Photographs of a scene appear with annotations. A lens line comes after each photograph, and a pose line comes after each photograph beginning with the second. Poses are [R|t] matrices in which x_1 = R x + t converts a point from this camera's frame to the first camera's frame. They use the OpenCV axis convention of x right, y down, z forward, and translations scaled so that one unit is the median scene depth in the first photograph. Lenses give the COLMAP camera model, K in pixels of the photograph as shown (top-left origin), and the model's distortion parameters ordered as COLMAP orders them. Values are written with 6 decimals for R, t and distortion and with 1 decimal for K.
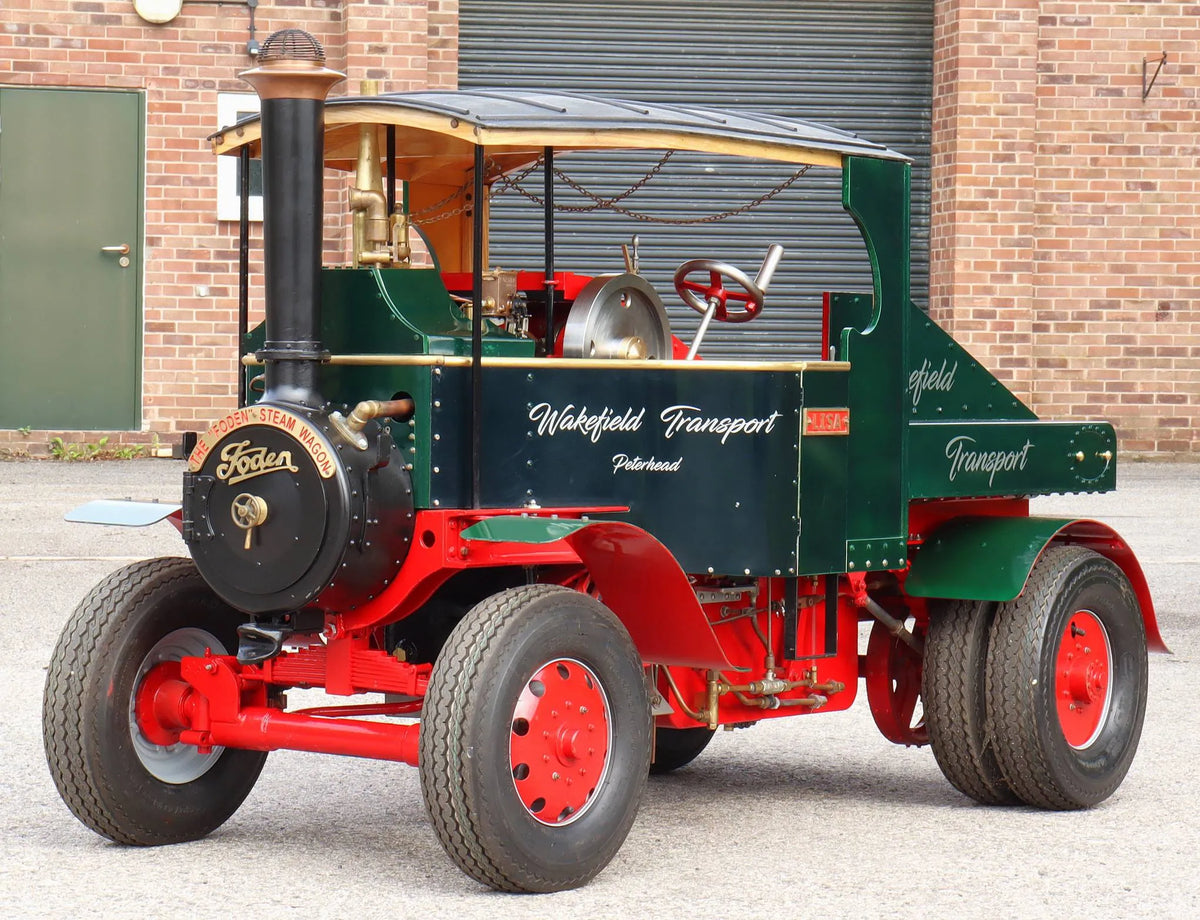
lens RADIAL K [[2868.1, 0, 580.9], [0, 2868.1, 461.1], [0, 0, 1]] dist [0.252672, 0.642559]
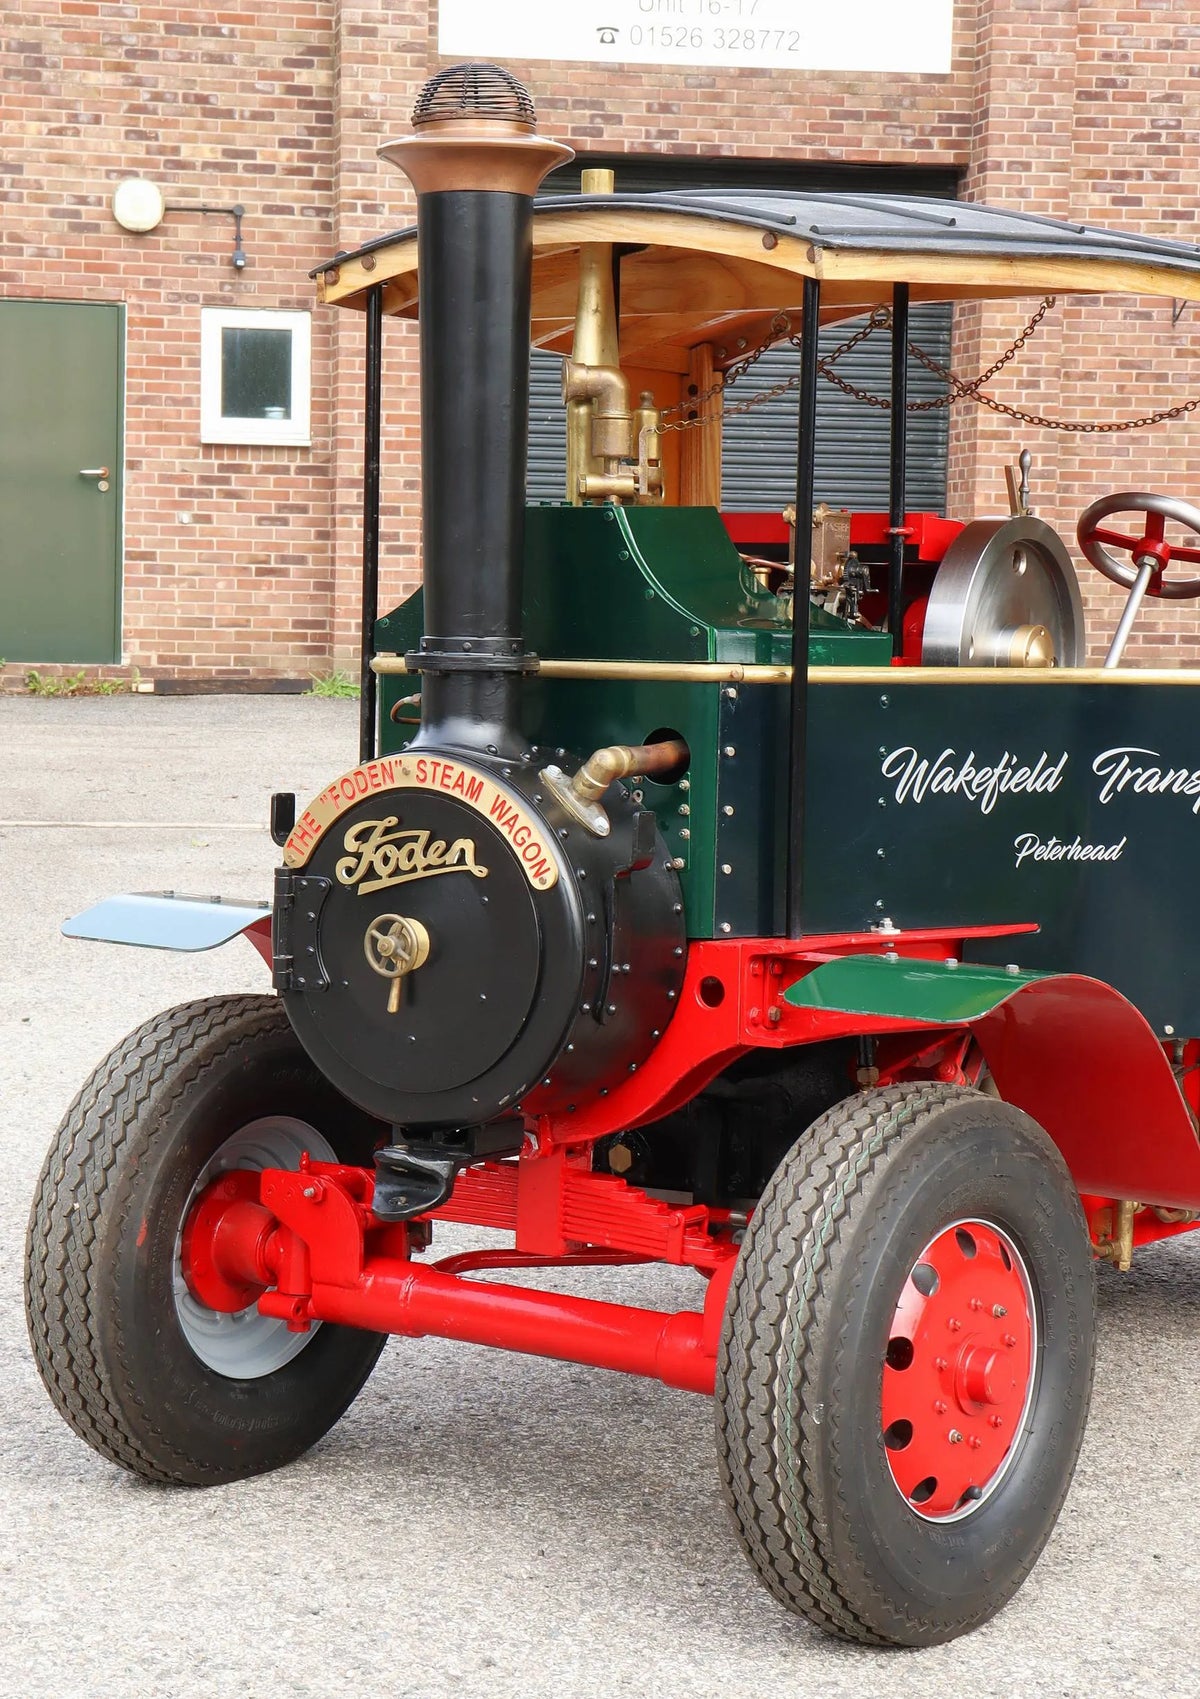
lens RADIAL K [[2970.2, 0, 600.0], [0, 2970.2, 849.5], [0, 0, 1]] dist [0.175255, 0.454350]
pose [[0.999933, 0.008095, 0.008276, -0.076885], [-0.008502, 0.998691, 0.050446, -0.028685], [-0.007857, -0.050513, 0.998693, 0.407335]]
